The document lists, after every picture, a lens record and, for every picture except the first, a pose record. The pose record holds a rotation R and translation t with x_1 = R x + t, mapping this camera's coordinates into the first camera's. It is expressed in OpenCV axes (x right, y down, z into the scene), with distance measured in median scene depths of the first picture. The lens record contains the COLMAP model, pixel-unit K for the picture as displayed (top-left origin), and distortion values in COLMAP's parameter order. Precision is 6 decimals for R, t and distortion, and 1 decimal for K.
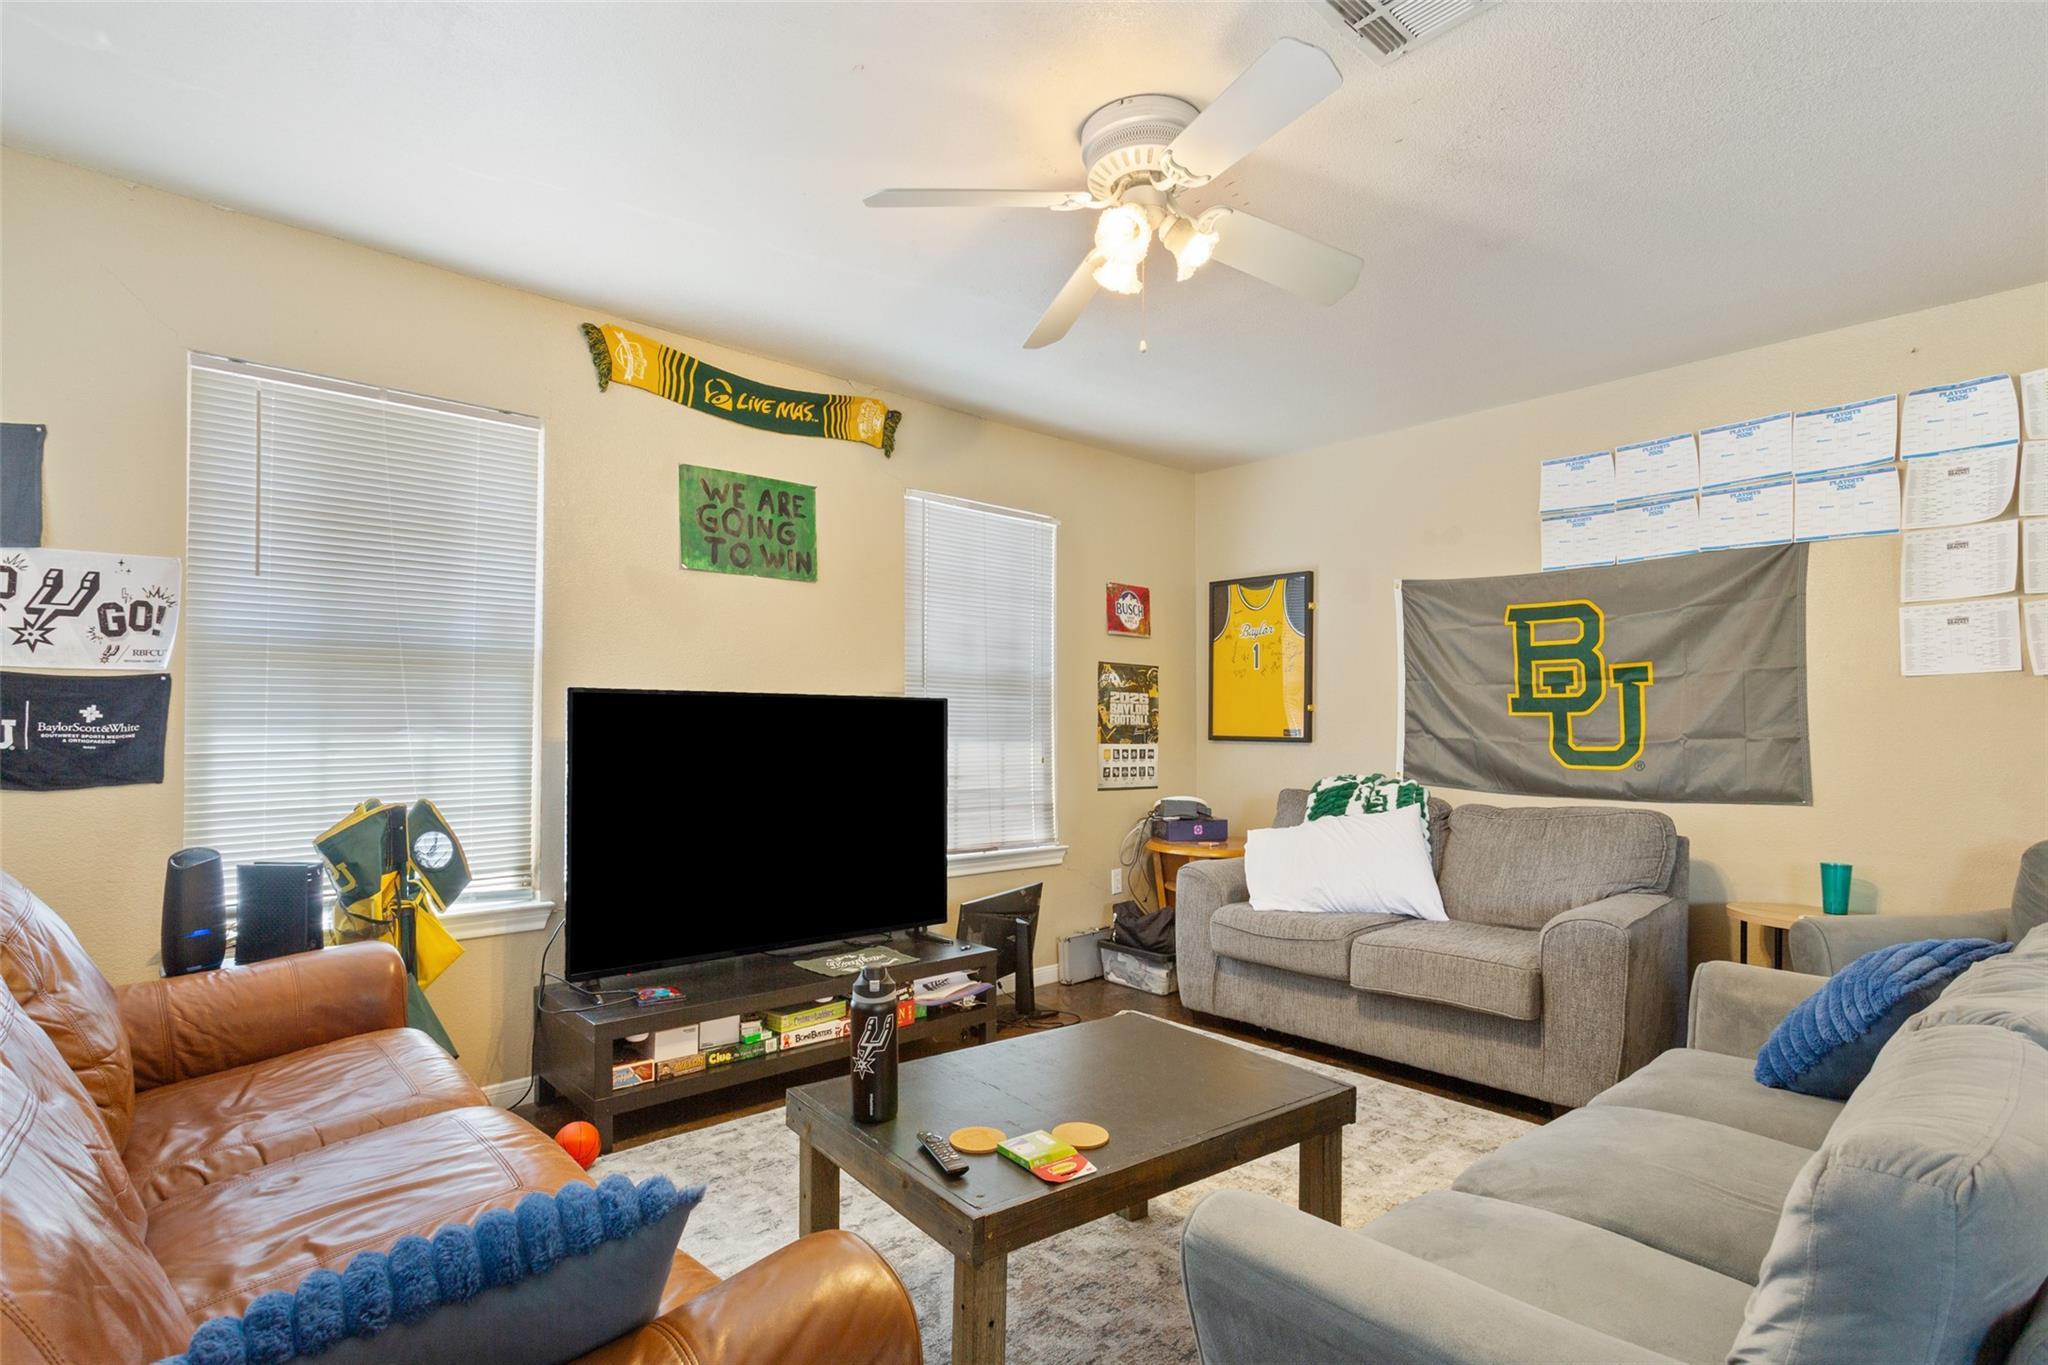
lens RADIAL K [[977.3, 0, 1054.3], [0, 977.3, 725.8], [0, 0, 1]] dist [0.003914, 0.000362]
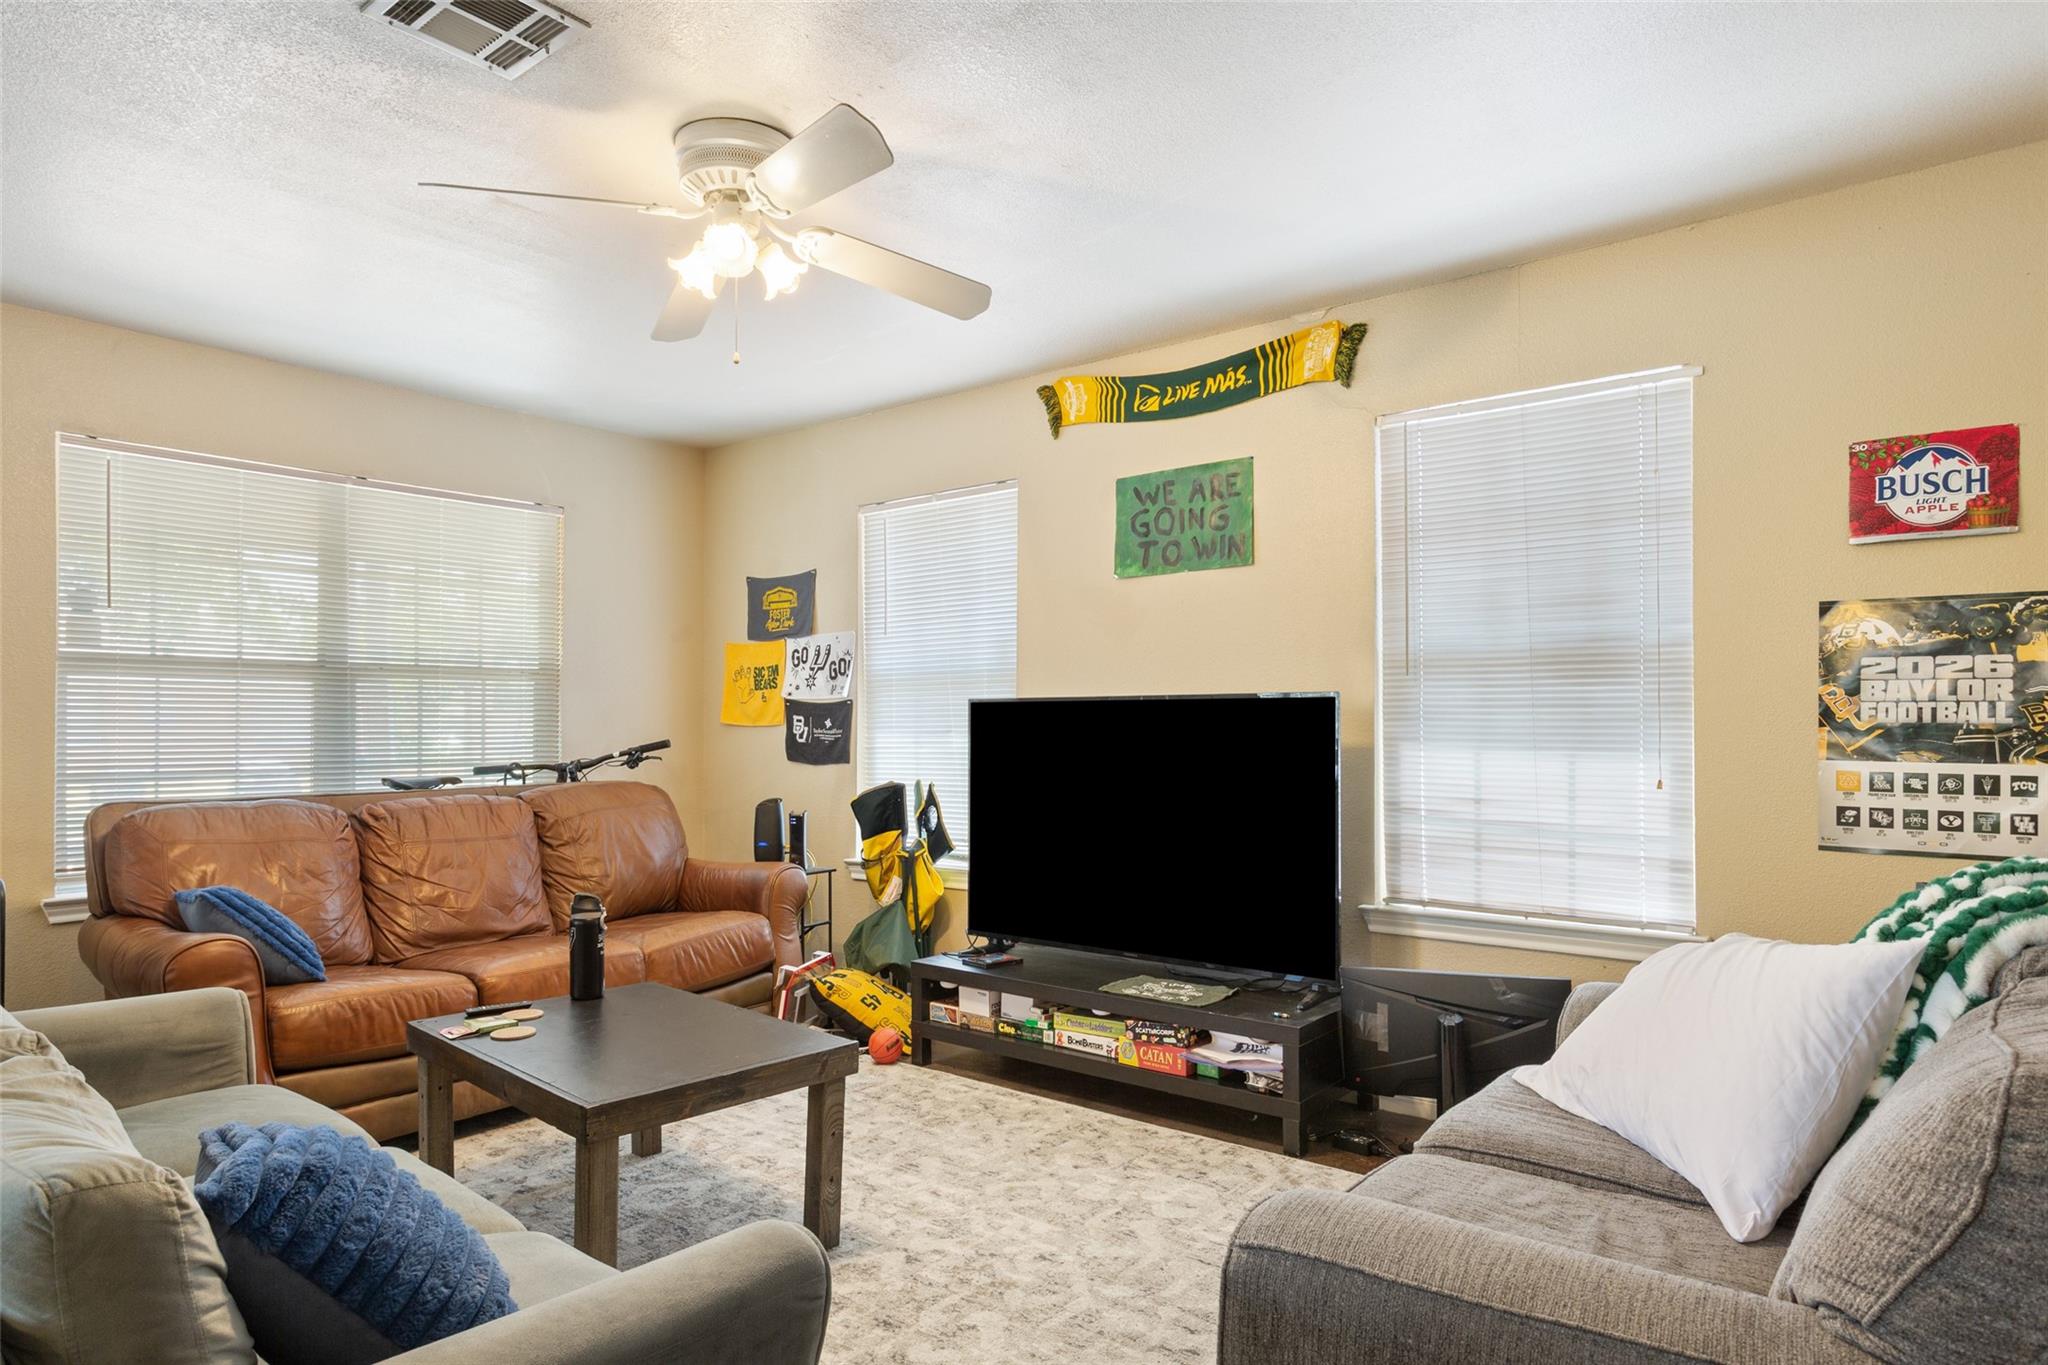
lens RADIAL K [[1205.5, 0, 1046.2], [0, 1205.5, 718.7], [0, 0, 1]] dist [-0.000557, 0.000264]
pose [[0.174299, -0.007746, -0.984662, 0.843134], [0.006065, 0.999959, -0.006792, -0.002439], [0.984674, -0.004788, 0.174339, 0.670441]]
